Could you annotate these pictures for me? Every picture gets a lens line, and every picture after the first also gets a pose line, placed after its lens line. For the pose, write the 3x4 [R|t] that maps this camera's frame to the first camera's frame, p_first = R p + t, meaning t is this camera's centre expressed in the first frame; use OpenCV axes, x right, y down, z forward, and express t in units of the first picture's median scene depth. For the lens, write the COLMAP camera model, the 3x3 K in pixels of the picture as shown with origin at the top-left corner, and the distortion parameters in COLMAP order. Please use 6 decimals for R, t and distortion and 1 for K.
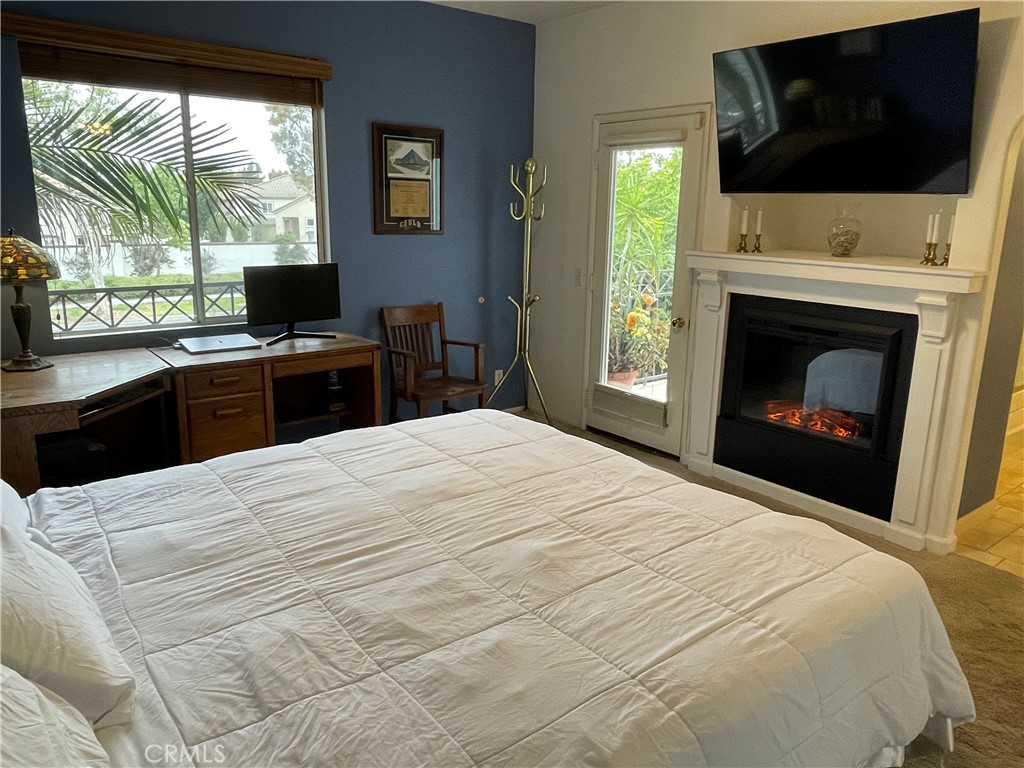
lens RADIAL K [[735.2, 0, 513.9], [0, 735.2, 390.2], [0, 0, 1]] dist [0.000161, -0.021559]
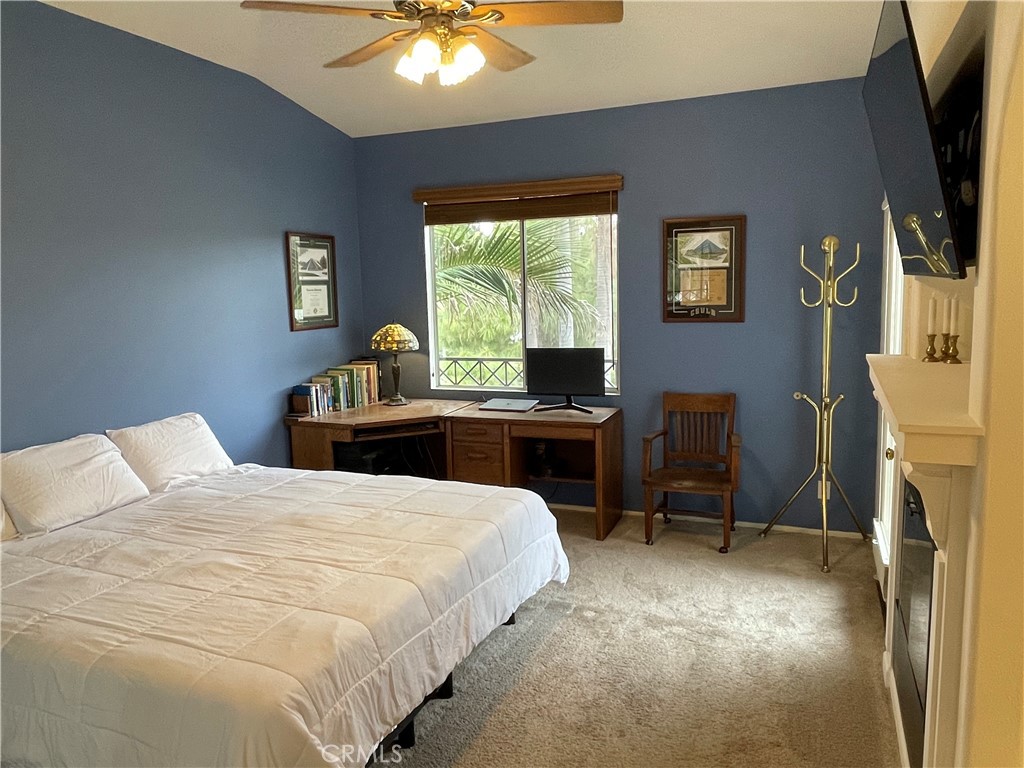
lens RADIAL K [[735.2, 0, 515.8], [0, 735.2, 376.7], [0, 0, 1]] dist [0.000161, -0.021559]
pose [[0.476377, 0.081838, -0.875424, 1.035002], [-0.173803, 0.984777, -0.002517, -0.155676], [0.861892, 0.153351, 0.483349, 0.521075]]
